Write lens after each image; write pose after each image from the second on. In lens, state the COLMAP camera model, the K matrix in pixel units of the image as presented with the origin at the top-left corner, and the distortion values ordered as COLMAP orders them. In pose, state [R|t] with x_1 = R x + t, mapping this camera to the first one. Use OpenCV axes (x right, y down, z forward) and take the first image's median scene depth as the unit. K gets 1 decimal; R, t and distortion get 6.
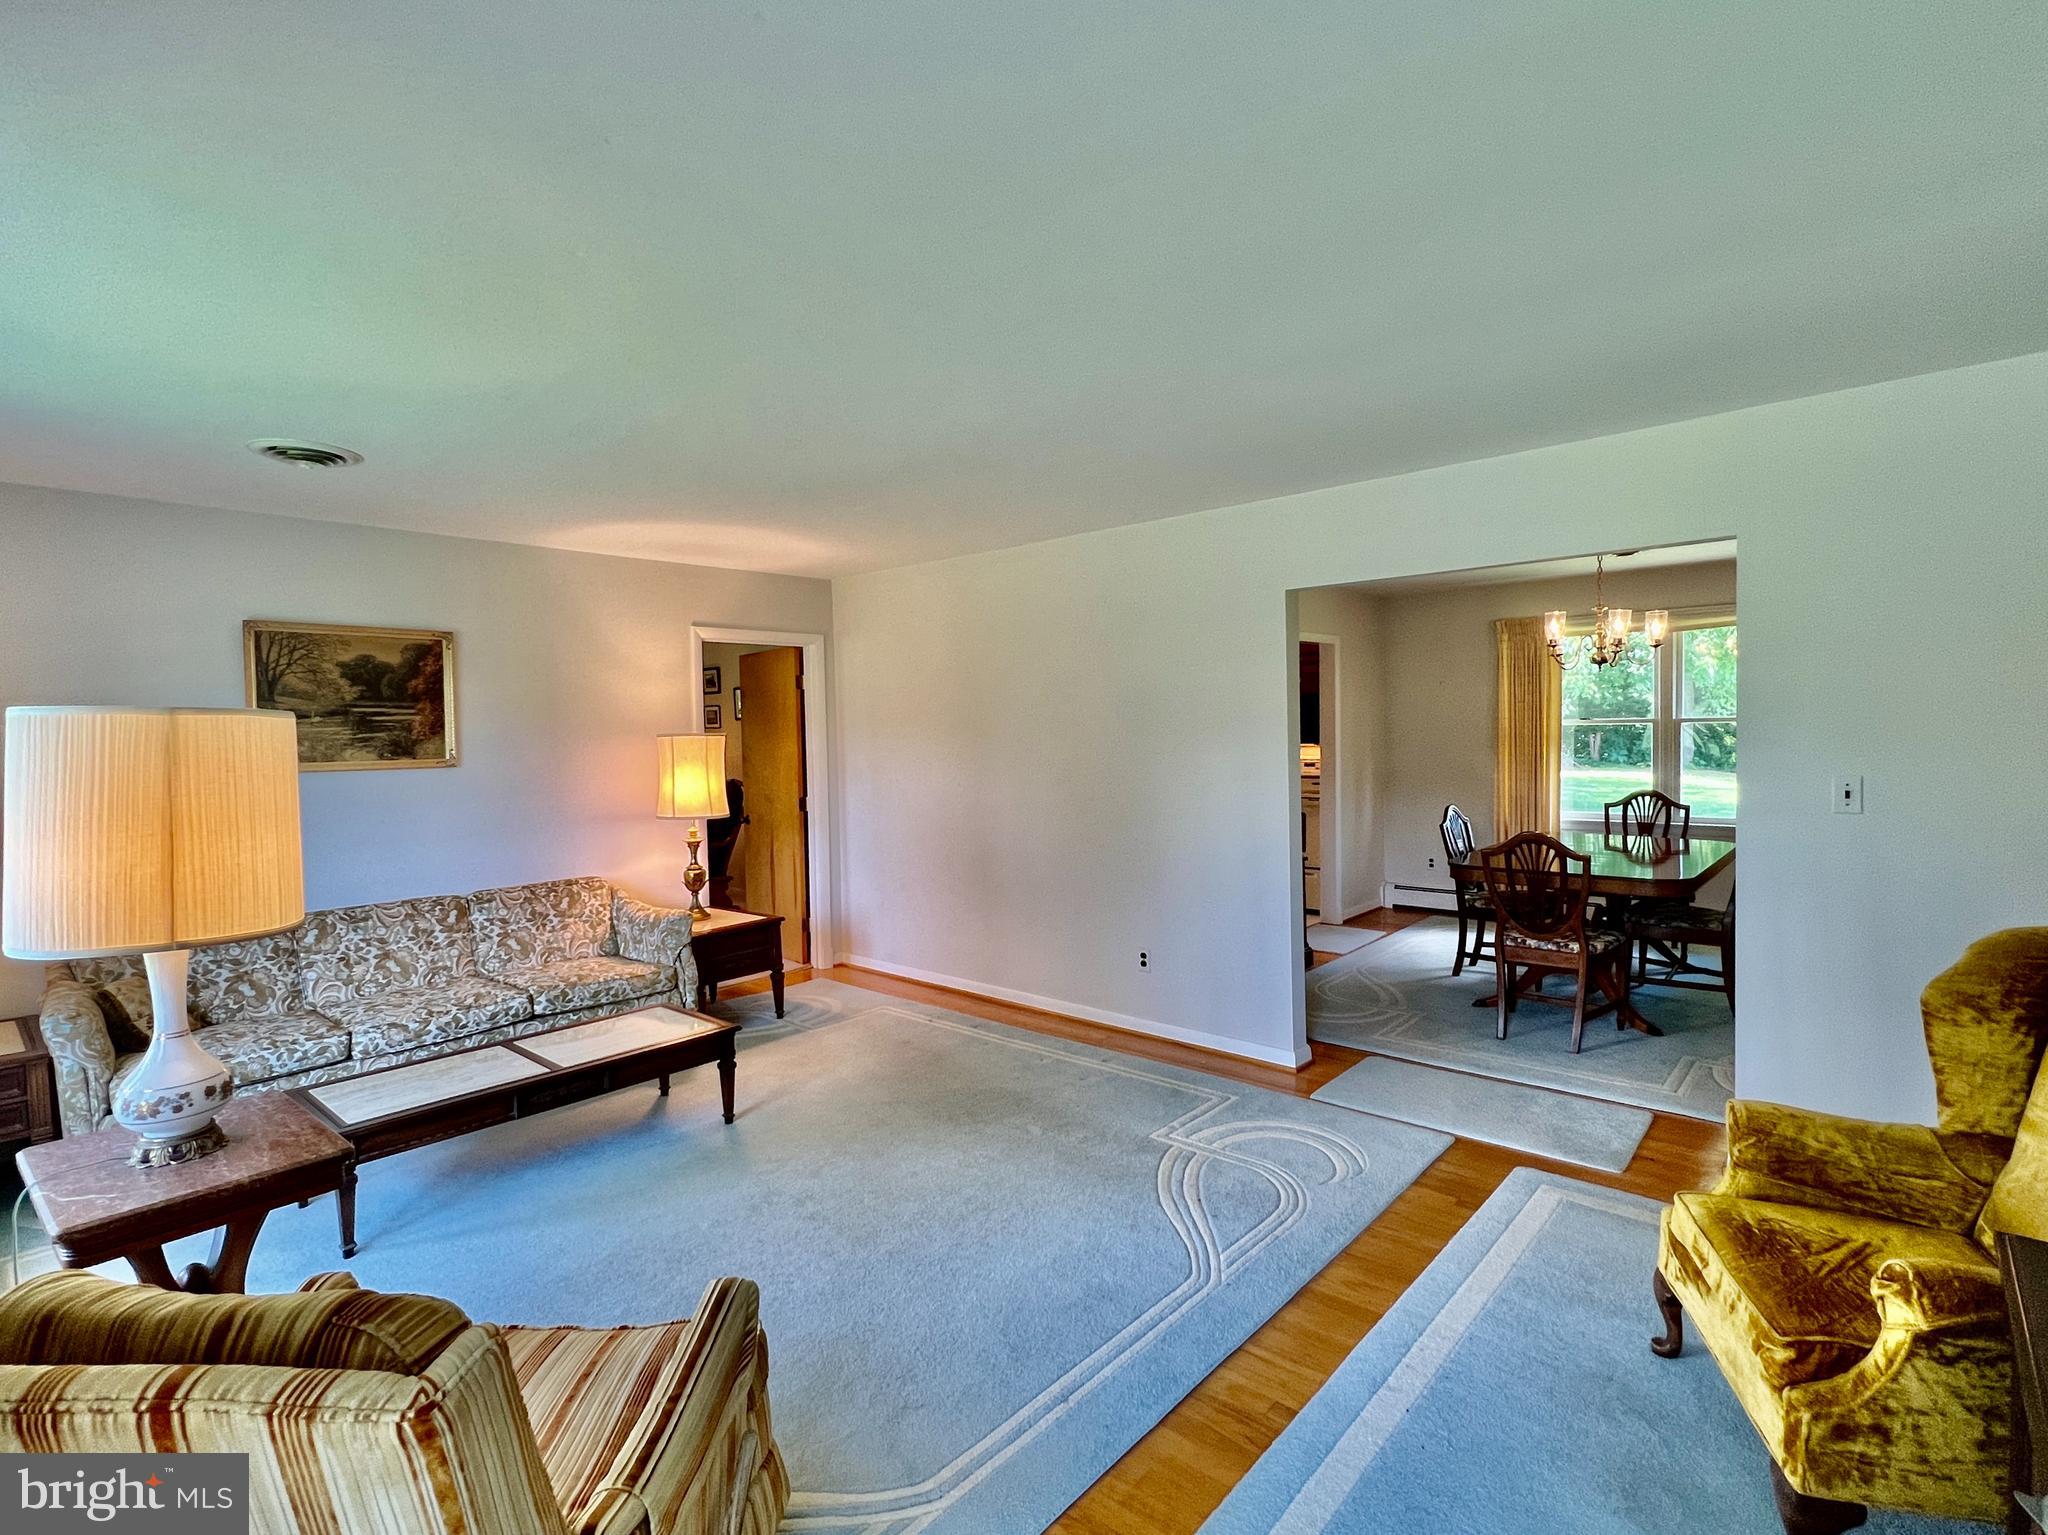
lens RADIAL K [[1004.2, 0, 1024.0], [0, 1004.2, 767.5], [0, 0, 1]] dist [-0.000297, 0.000024]
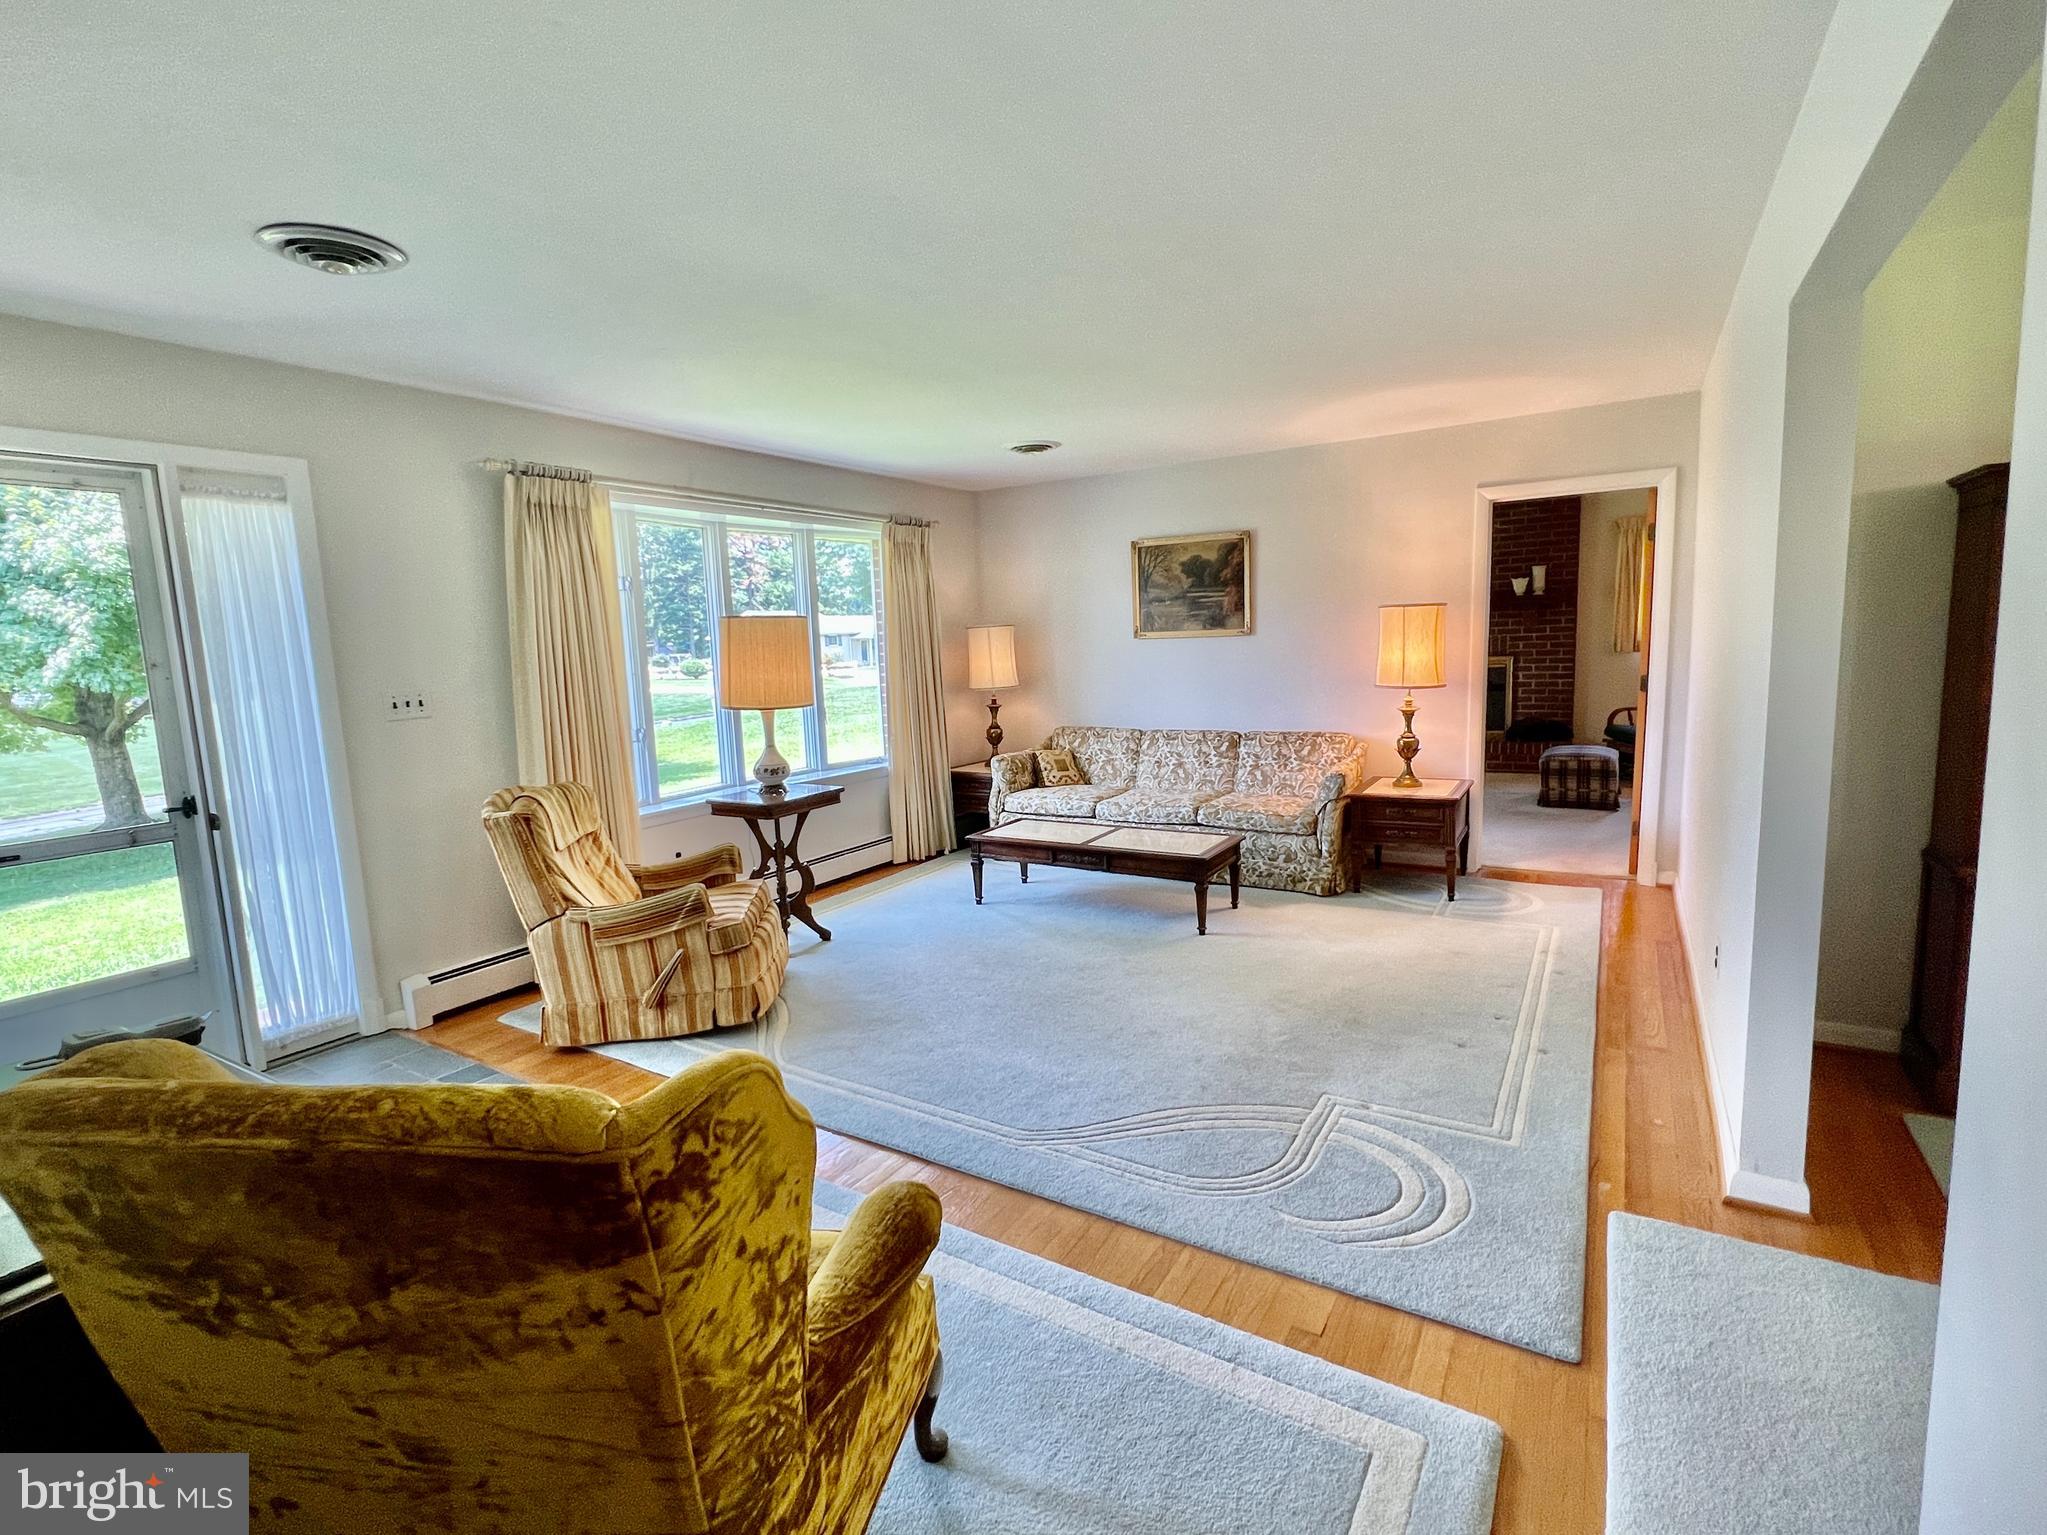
lens RADIAL K [[955.5, 0, 993.6], [0, 955.5, 766.2], [0, 0, 1]] dist [0.000996, 0.000063]
pose [[0.159132, 0.144581, -0.976613, 0.650104], [-0.003032, 0.989285, 0.145963, -0.012892], [0.987253, -0.020266, 0.157865, 0.486827]]
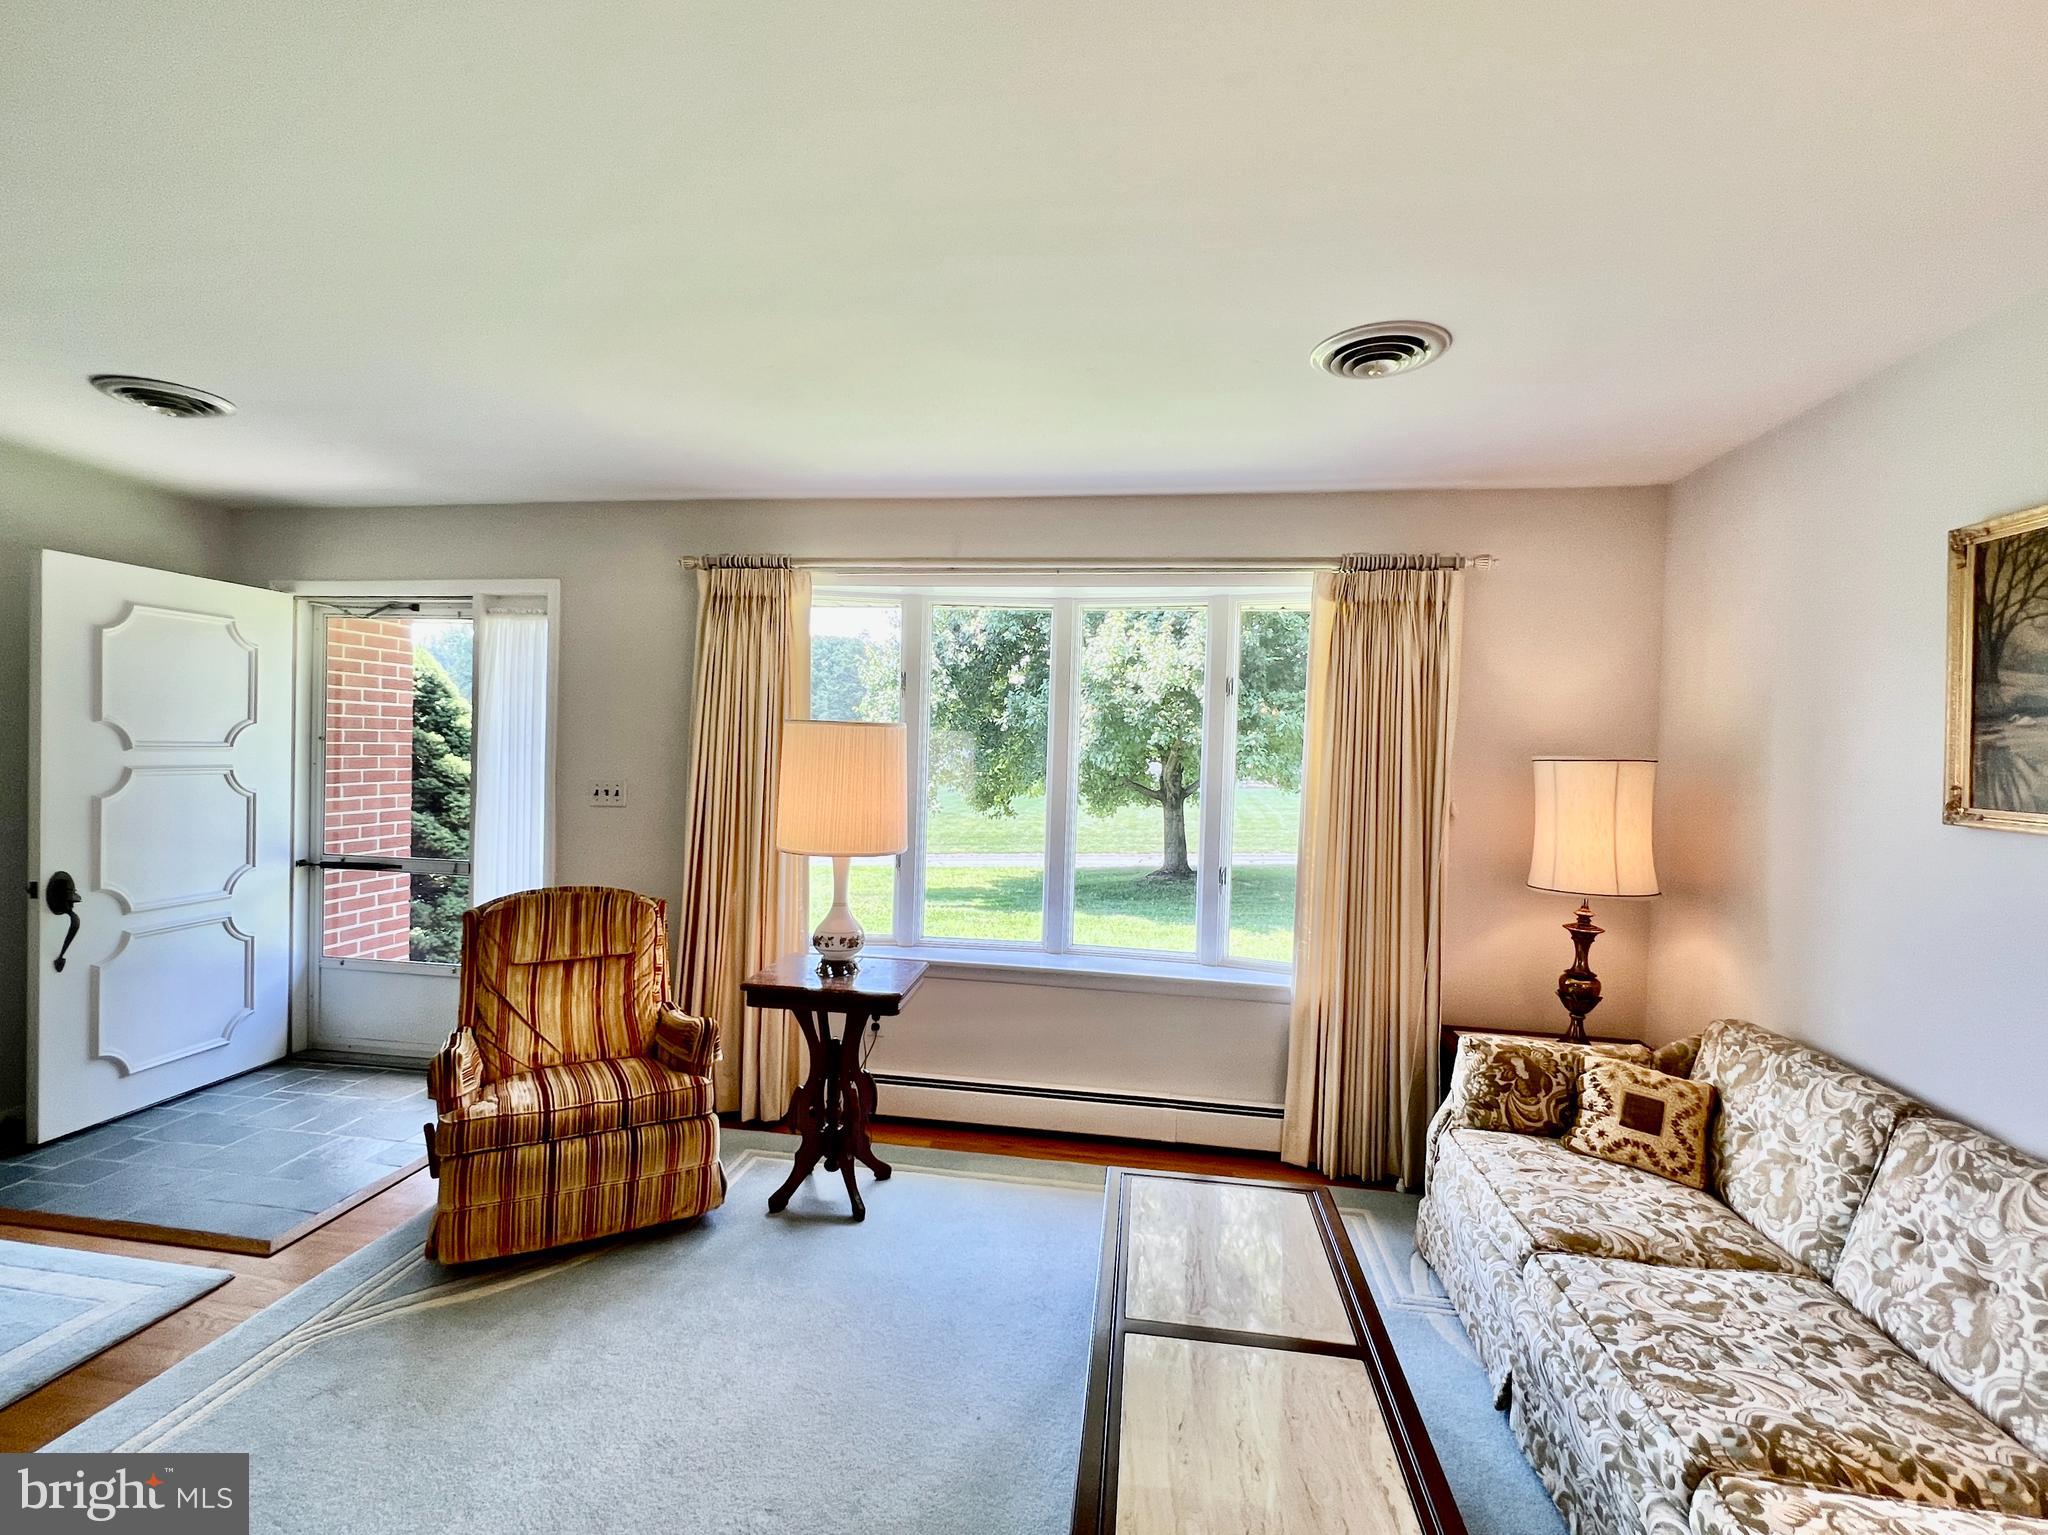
lens RADIAL K [[905.0, 0, 1011.0], [0, 905.0, 769.7], [0, 0, 1]] dist [-0.000632, 0.000012]
pose [[-0.834490, 0.010385, -0.550925, -0.097800], [-0.032916, 0.997097, 0.068654, -0.035217], [0.550039, 0.075425, -0.831726, 1.024537]]
